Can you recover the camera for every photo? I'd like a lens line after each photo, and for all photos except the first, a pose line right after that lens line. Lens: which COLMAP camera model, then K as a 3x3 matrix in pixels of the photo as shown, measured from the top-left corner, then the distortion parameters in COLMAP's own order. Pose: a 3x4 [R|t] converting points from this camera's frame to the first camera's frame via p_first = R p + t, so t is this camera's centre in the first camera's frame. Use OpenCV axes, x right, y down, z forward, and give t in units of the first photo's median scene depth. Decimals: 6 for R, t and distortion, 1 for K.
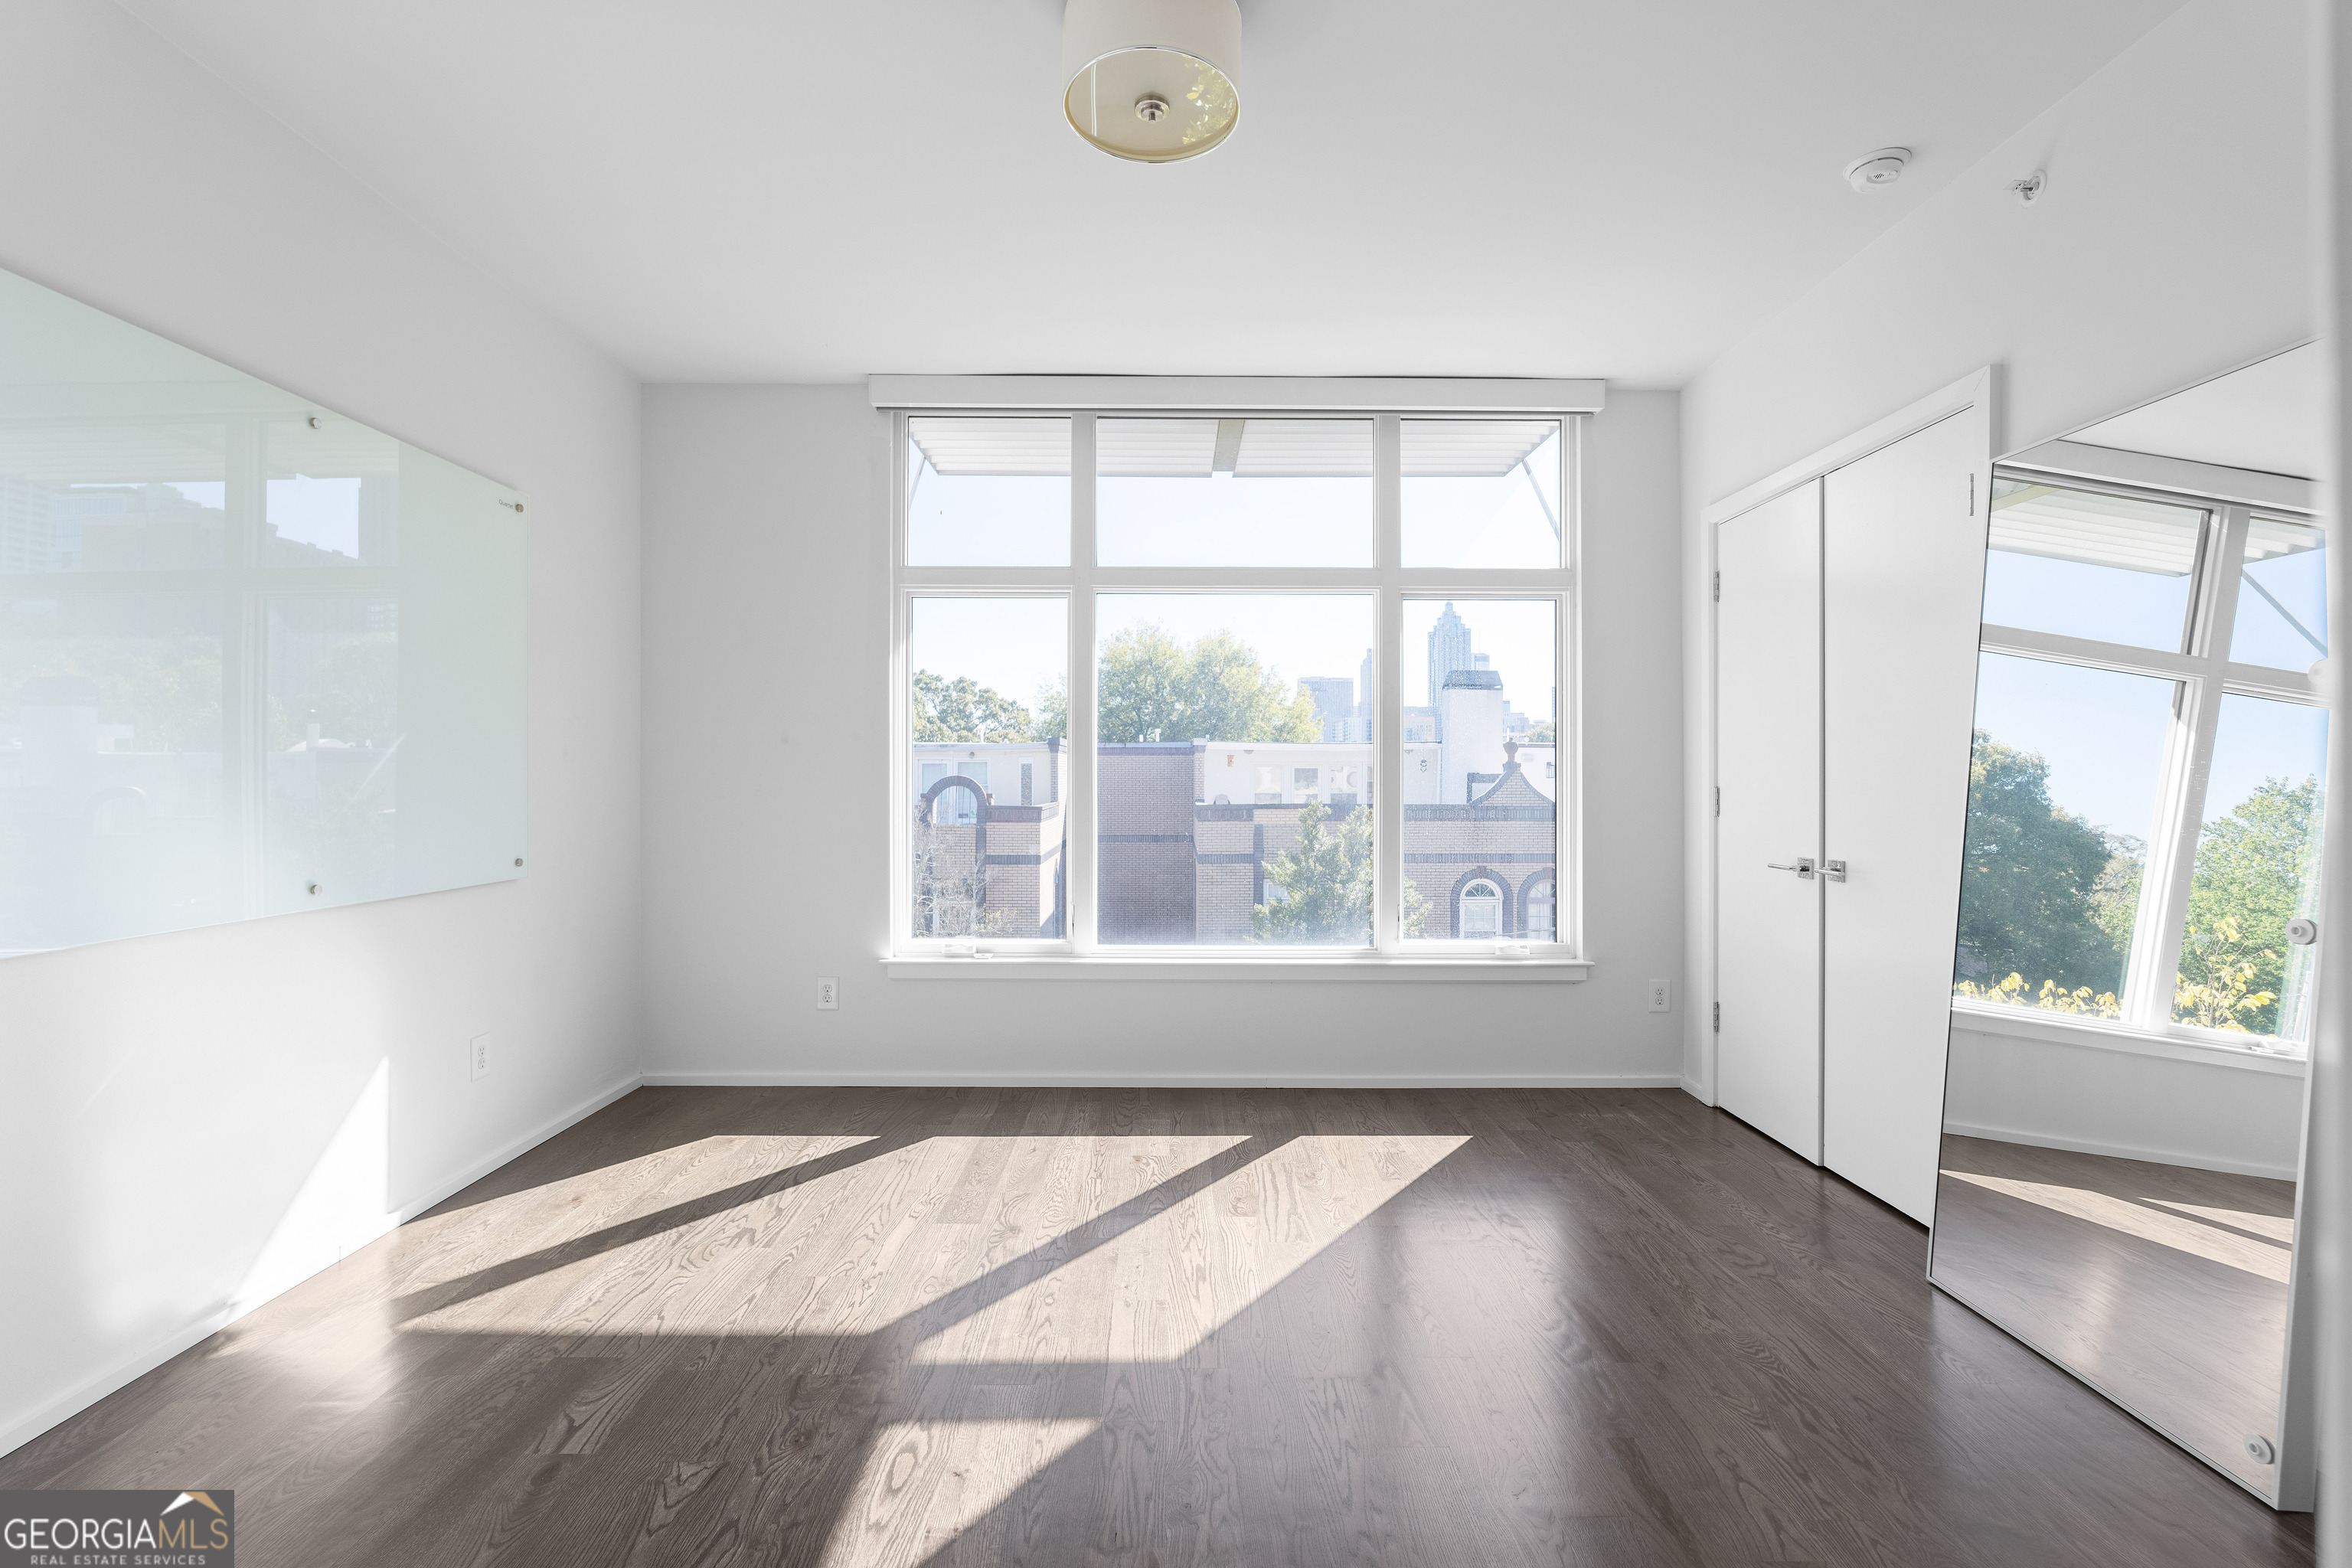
lens RADIAL K [[1039.6, 0, 1191.3], [0, 1039.6, 773.0], [0, 0, 1]] dist [0.000439, 0.000531]
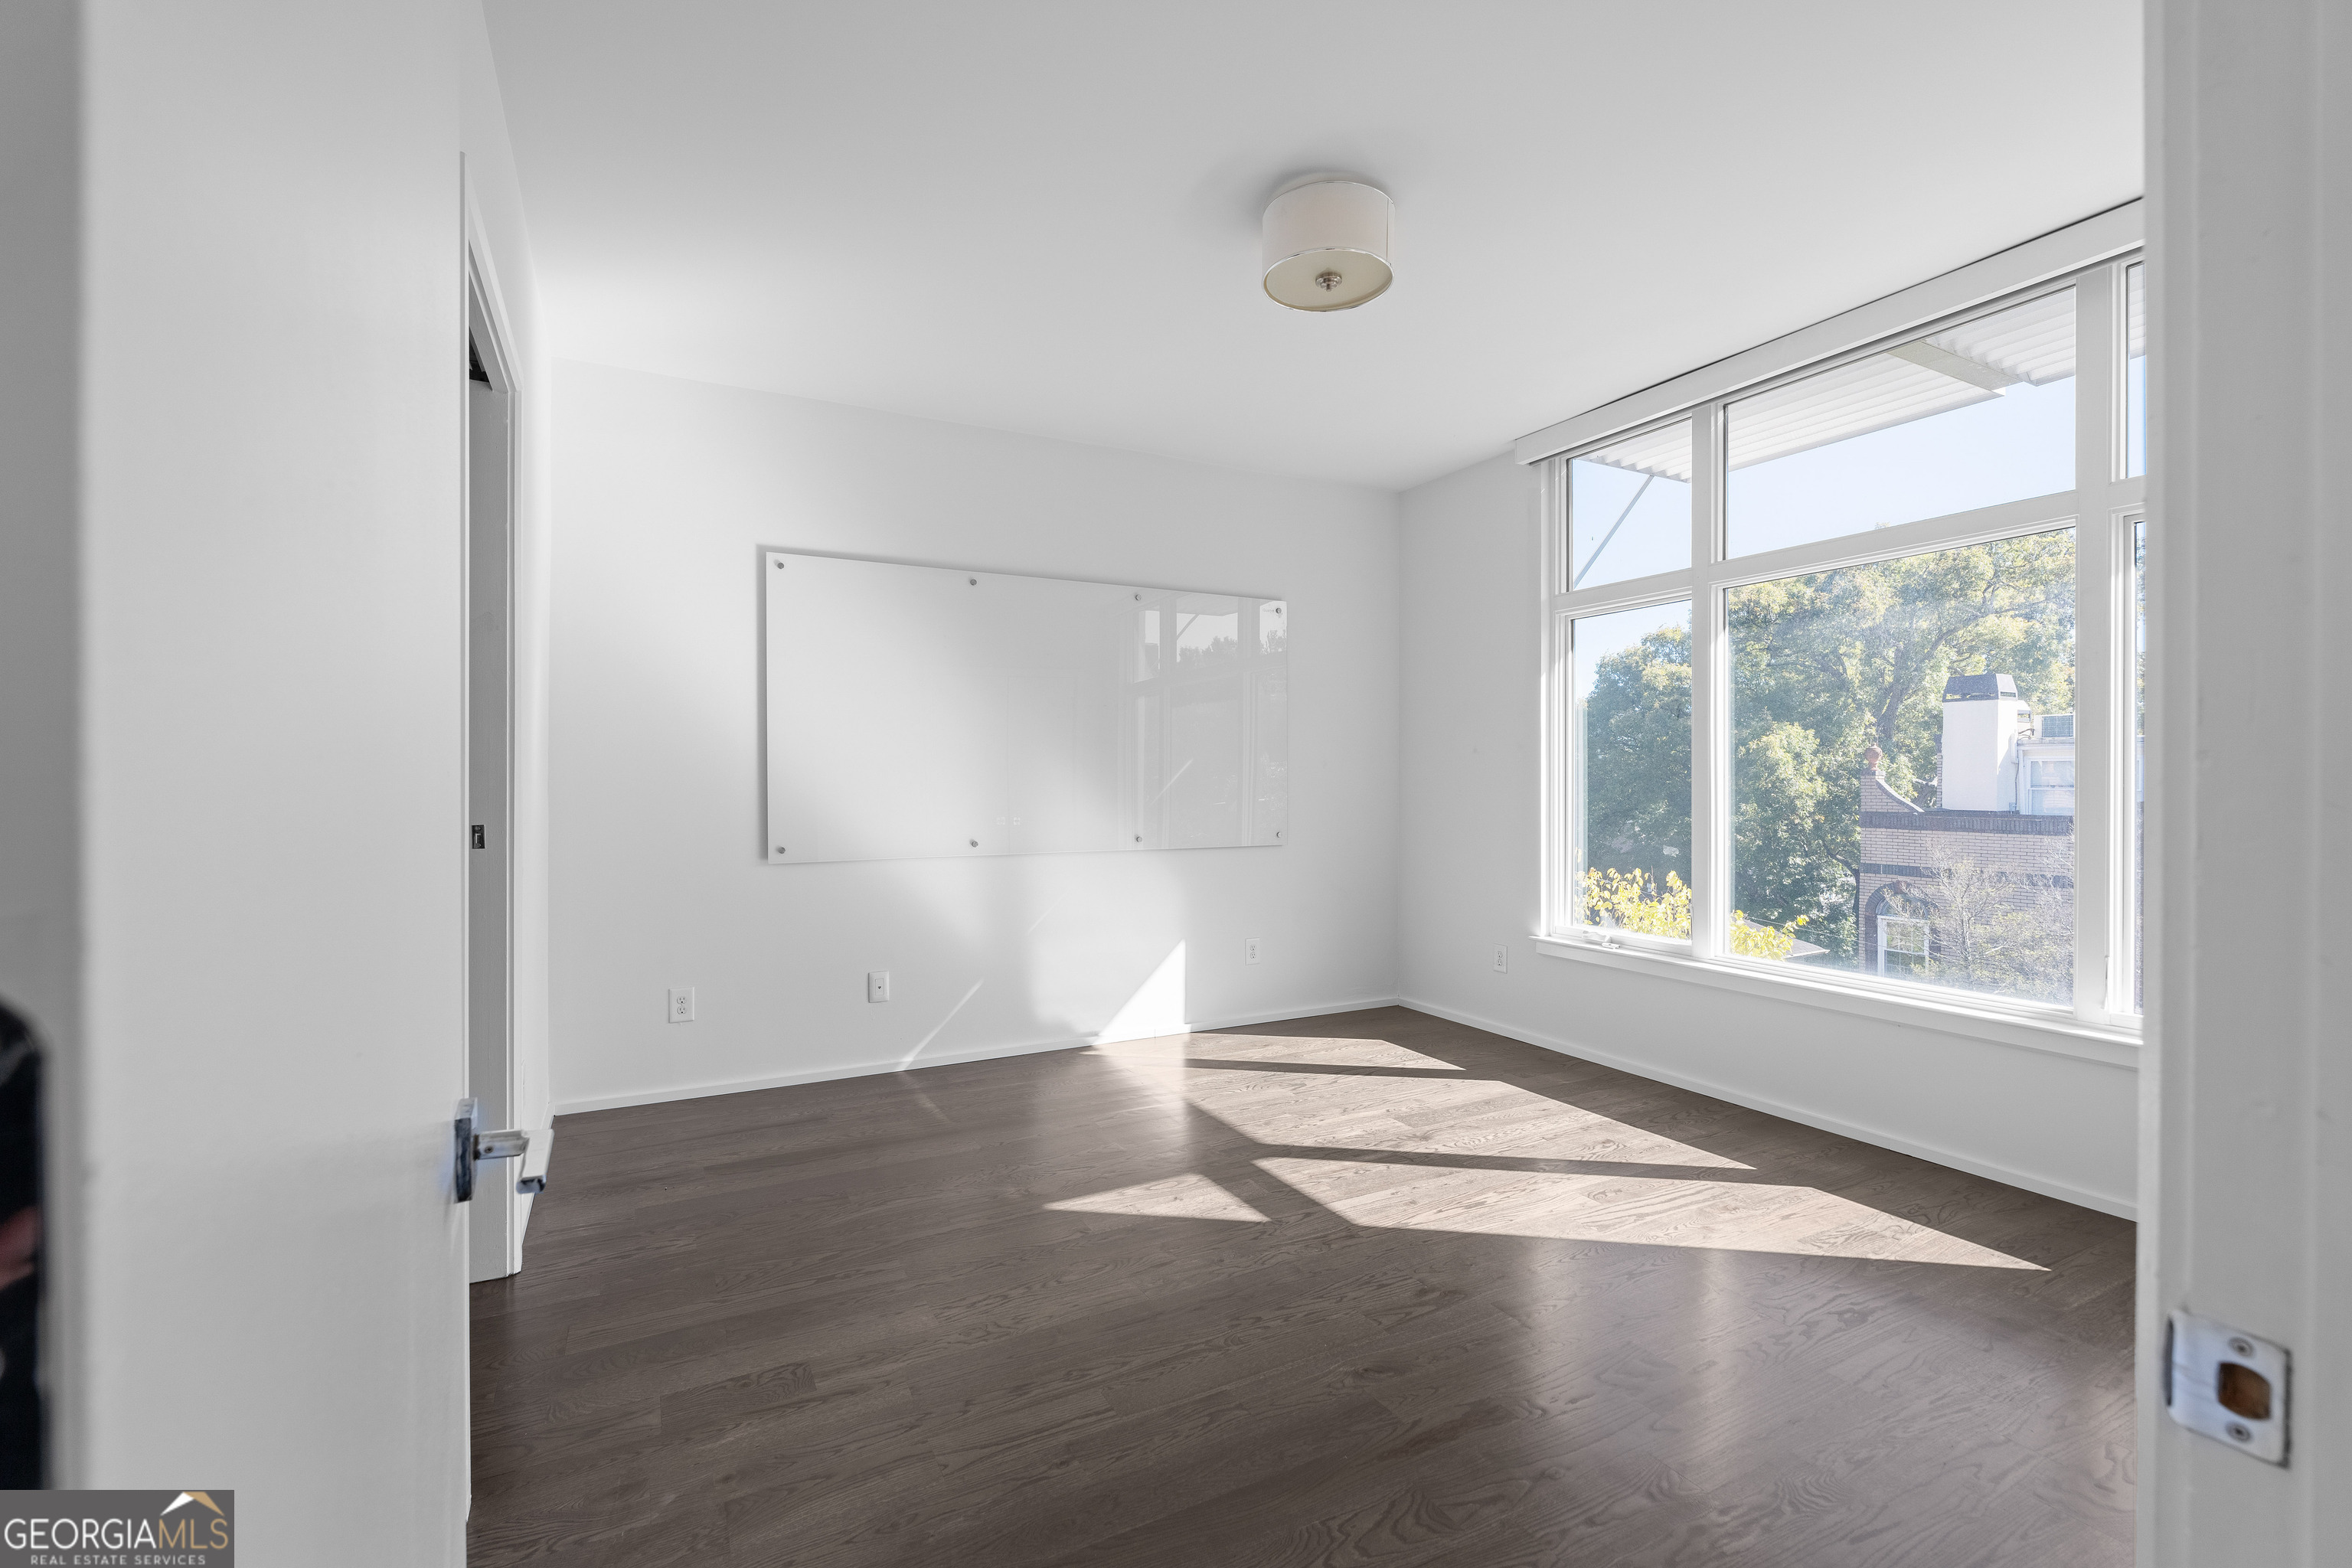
lens RADIAL K [[1047.3, 0, 1176.0], [0, 1047.3, 784.0], [0, 0, 1]] dist [0.001065, 0.000193]
pose [[0.455128, -0.000584, -0.890426, 0.728056], [0.007400, 0.999968, 0.003126, 0.002913], [0.890395, -0.008011, 0.455118, 0.139776]]
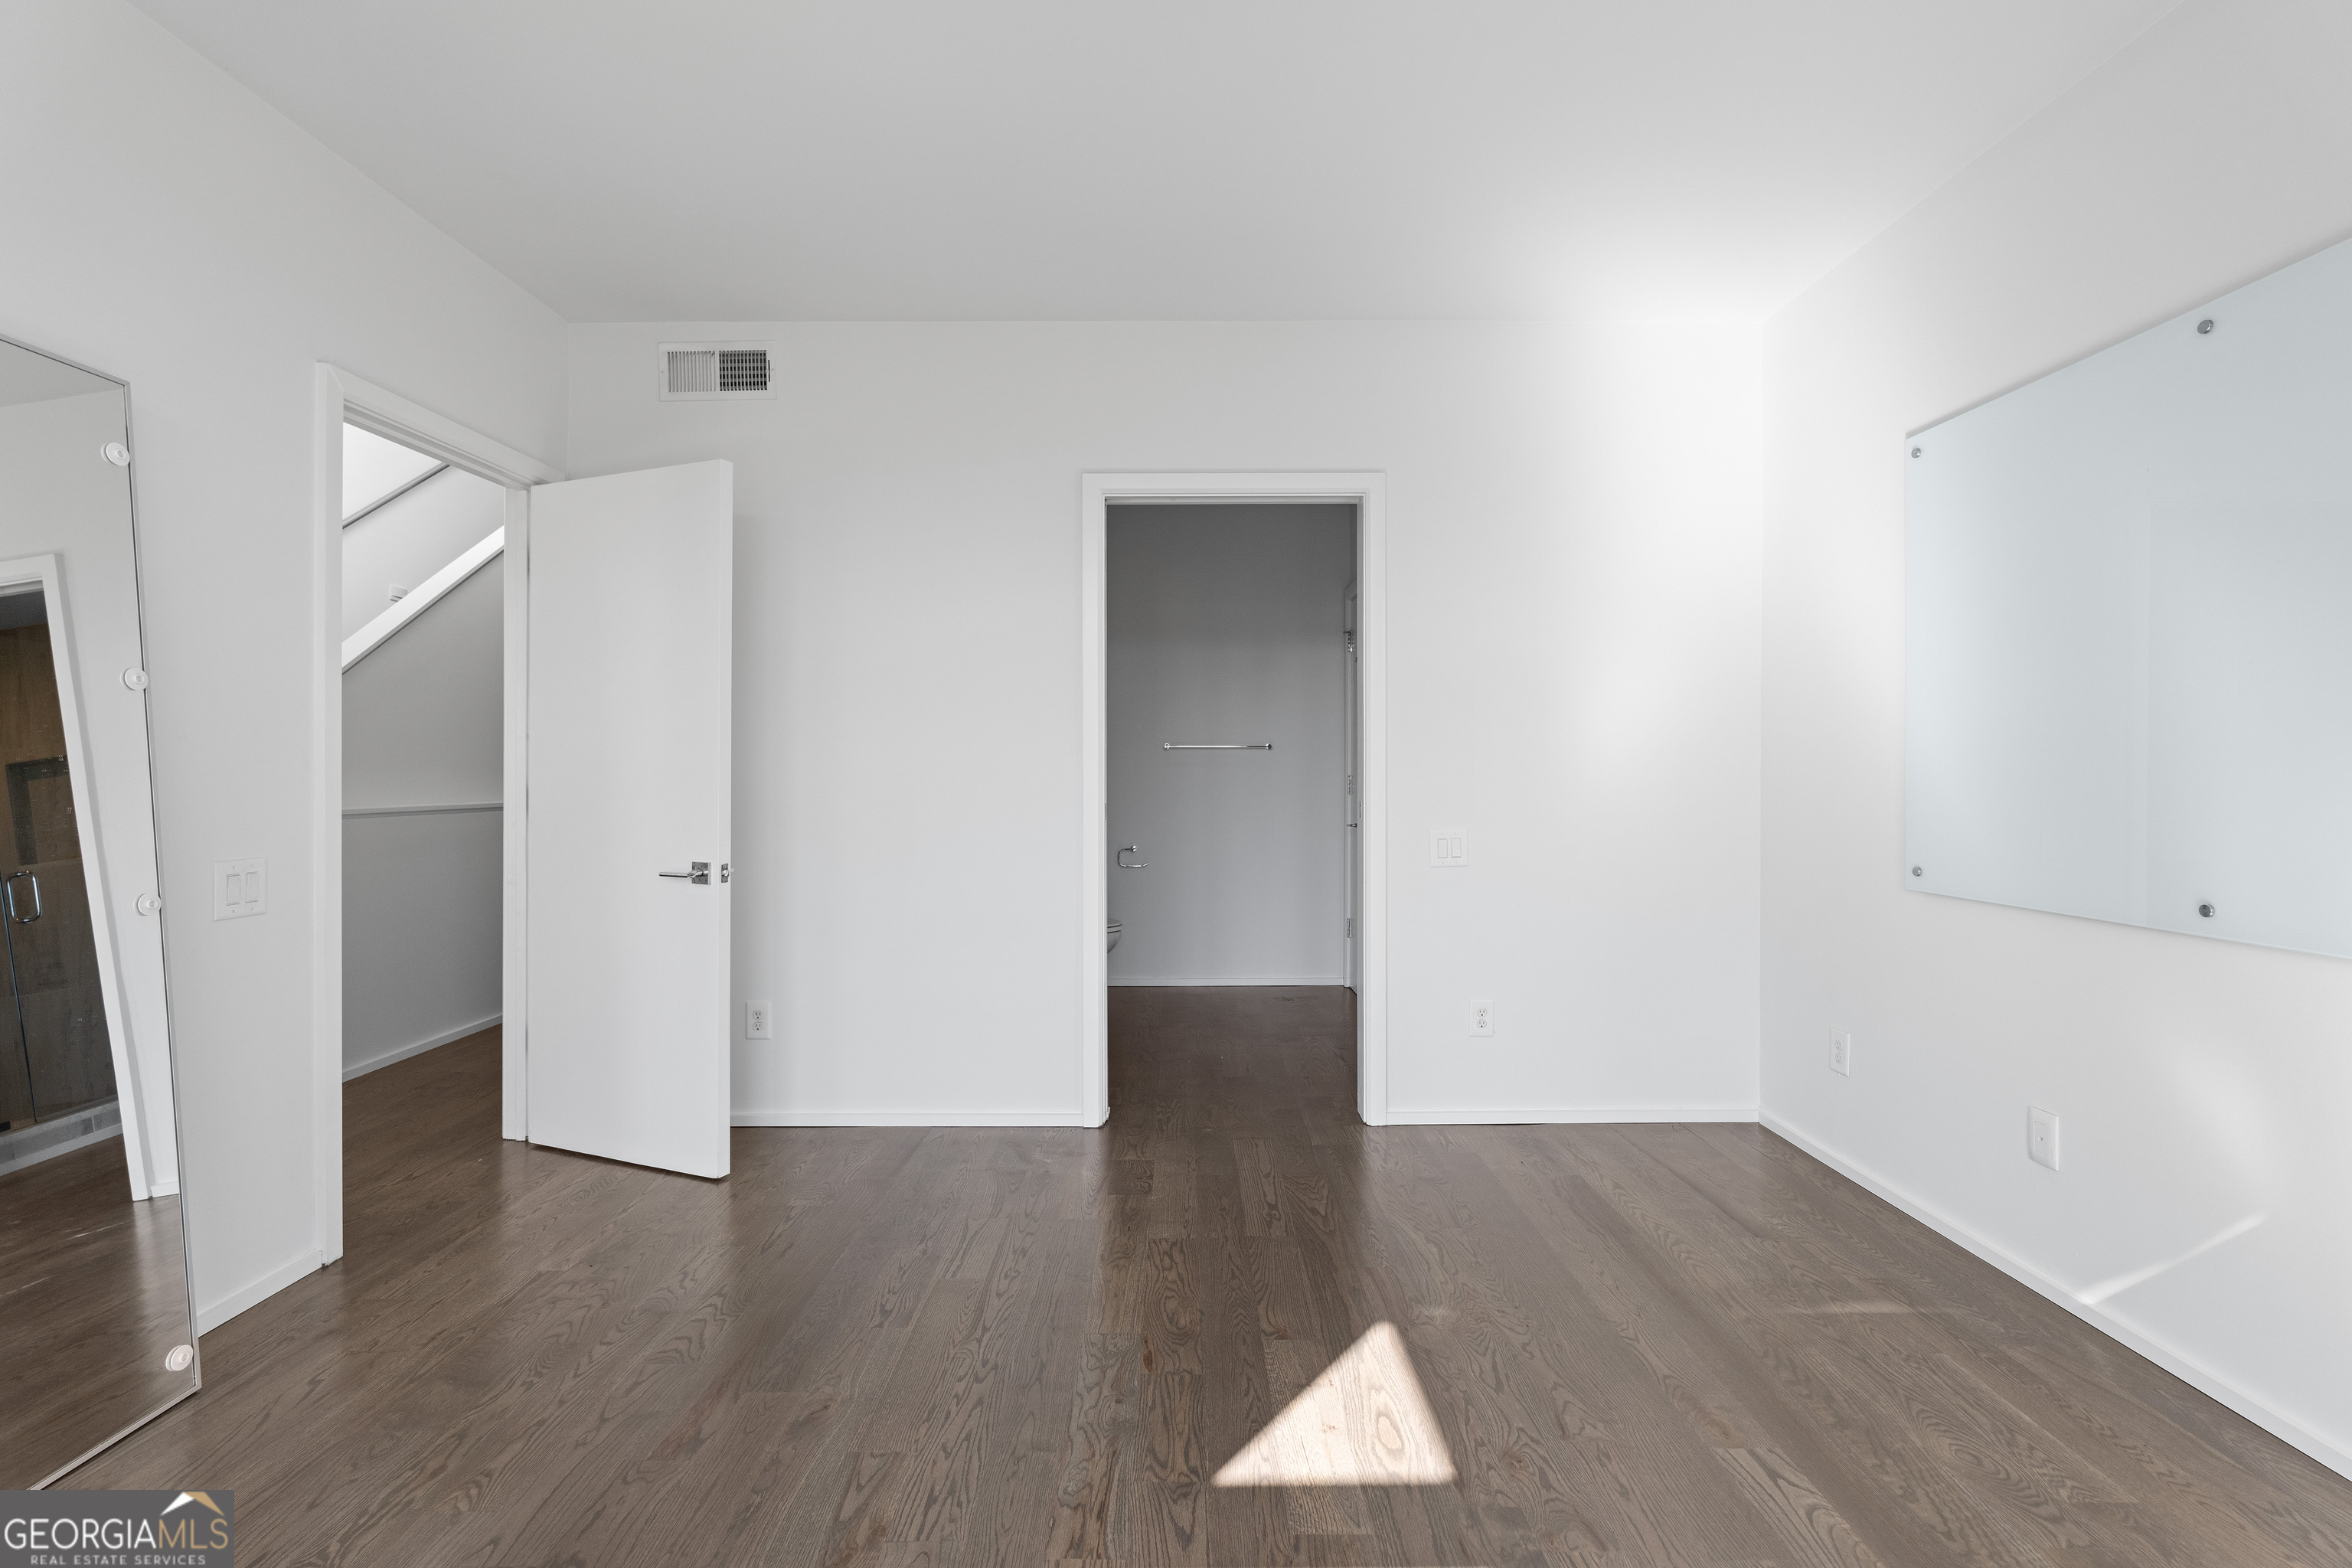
lens RADIAL K [[1018.6, 0, 1176.0], [0, 1018.6, 784.0], [0, 0, 1]] dist [-0.013862, -0.000037]
pose [[-0.999858, -0.000739, 0.016831, -0.047134], [-0.000713, 0.999999, 0.001530, 0.009607], [-0.016832, 0.001518, -0.999857, 1.168539]]
